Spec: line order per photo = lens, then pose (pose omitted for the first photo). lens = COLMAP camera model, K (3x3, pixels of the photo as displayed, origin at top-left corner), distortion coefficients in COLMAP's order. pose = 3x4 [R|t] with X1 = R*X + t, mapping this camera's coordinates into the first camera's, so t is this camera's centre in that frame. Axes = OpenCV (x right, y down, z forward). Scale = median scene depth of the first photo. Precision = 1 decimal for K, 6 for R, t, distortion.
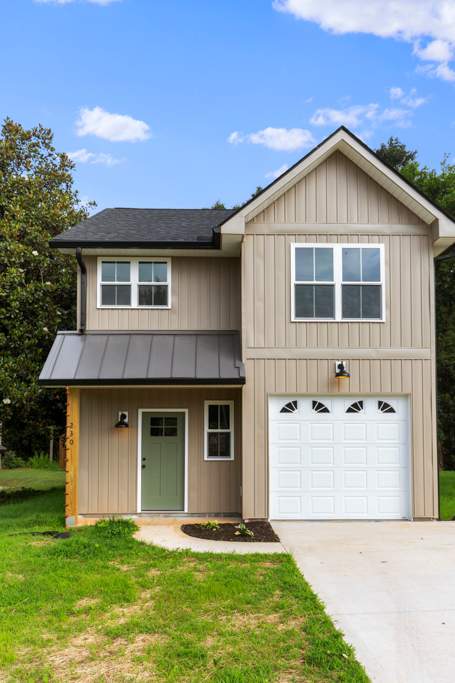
lens RADIAL K [[608.1, 0, 228.0], [0, 608.1, 401.8], [0, 0, 1]] dist [0.007279, 0.004497]
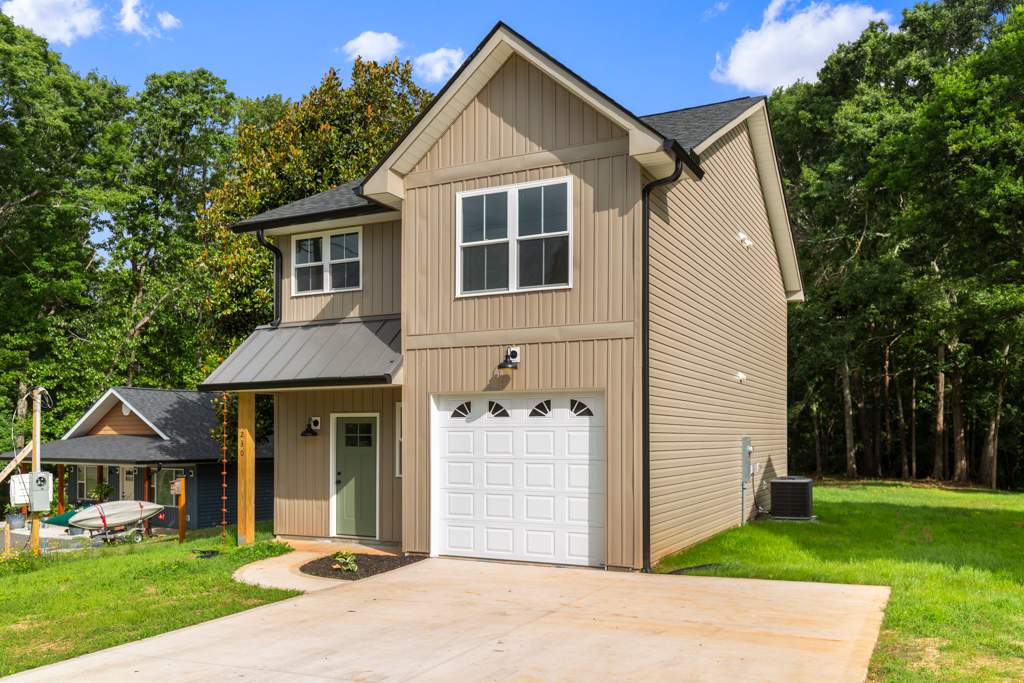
lens RADIAL K [[864.9, 0, 513.9], [0, 864.9, 425.6], [0, 0, 1]] dist [-0.001740, -0.001280]
pose [[0.877589, -0.002854, -0.479405, 0.678515], [0.025374, 0.998857, 0.040503, -0.014325], [0.478741, -0.047709, 0.876659, 0.081506]]
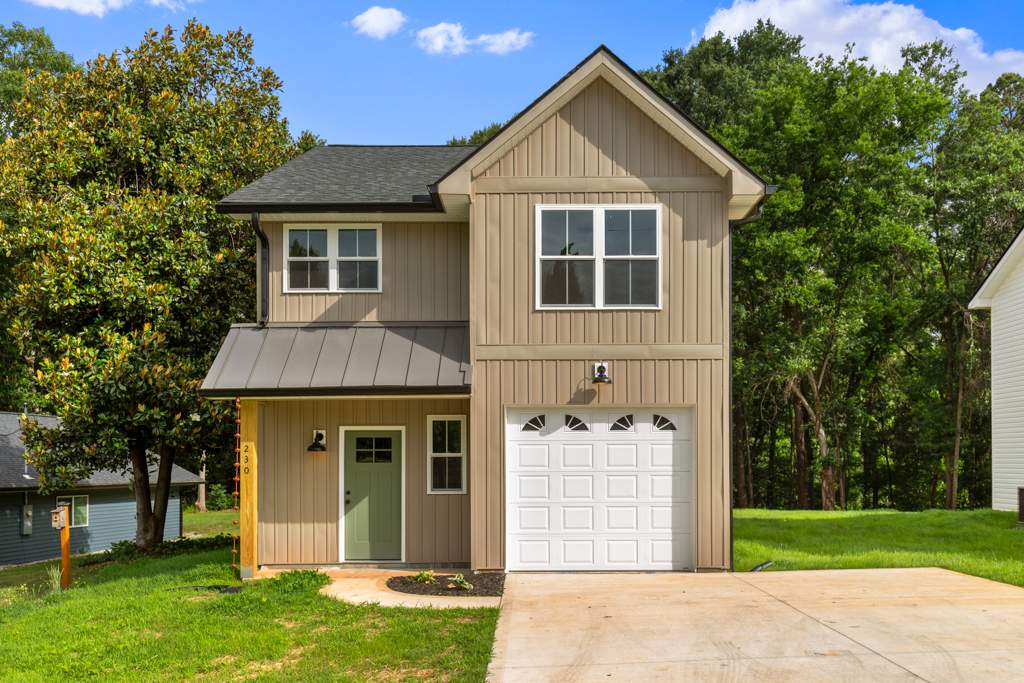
lens RADIAL K [[913.2, 0, 541.5], [0, 913.2, 451.7], [0, 0, 1]] dist [0.000454, 0.008986]
pose [[0.999777, -0.002281, -0.020978, 0.133481], [0.003172, 0.999089, 0.042563, -0.004634], [0.020862, -0.042620, 0.998874, -0.134509]]
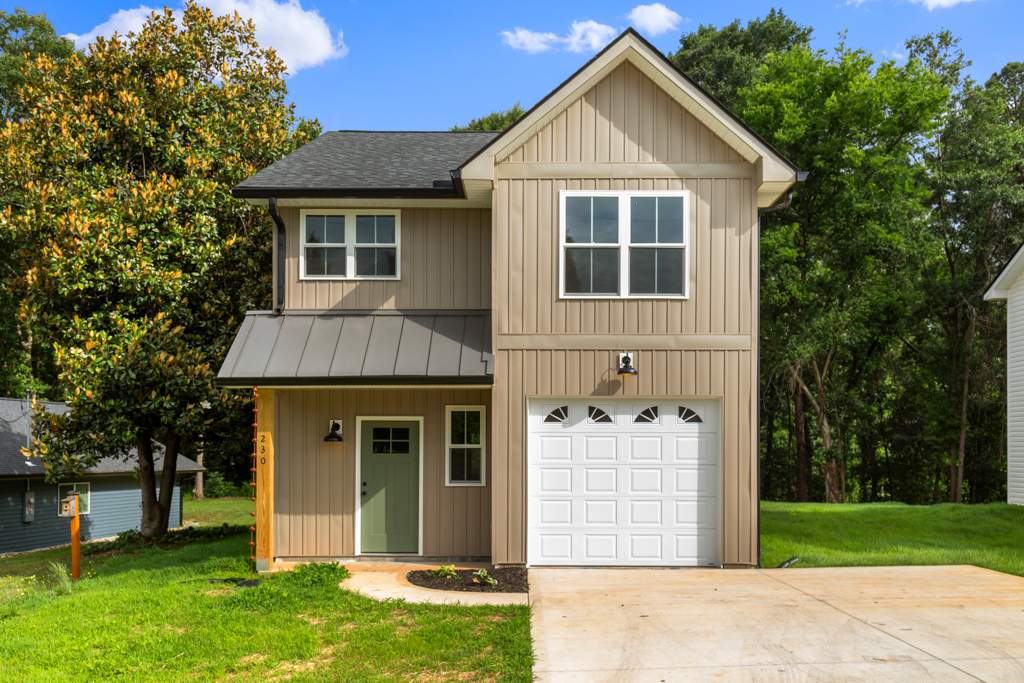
lens RADIAL K [[910.9, 0, 525.9], [0, 910.9, 442.2], [0, 0, 1]] dist [0.001745, 0.001899]
pose [[0.999636, 0.004433, -0.026621, 0.093016], [-0.003244, 0.999003, 0.044517, -0.007261], [0.026791, -0.044414, 0.998654, -0.107207]]
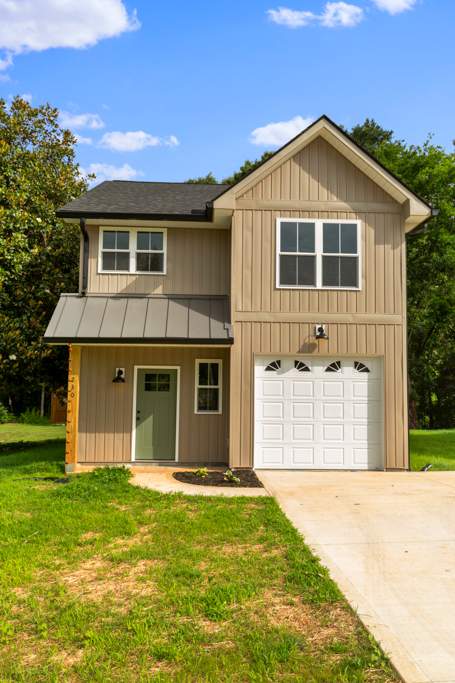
lens RADIAL K [[586.6, 0, 227.5], [0, 586.6, 341.5], [0, 0, 1]] dist [-0.004927, -0.002303]
pose [[0.999537, 0.016879, 0.025332, -0.008988], [-0.015875, 0.999101, -0.039321, 0.007443], [-0.025973, 0.038900, 0.998905, -0.053691]]
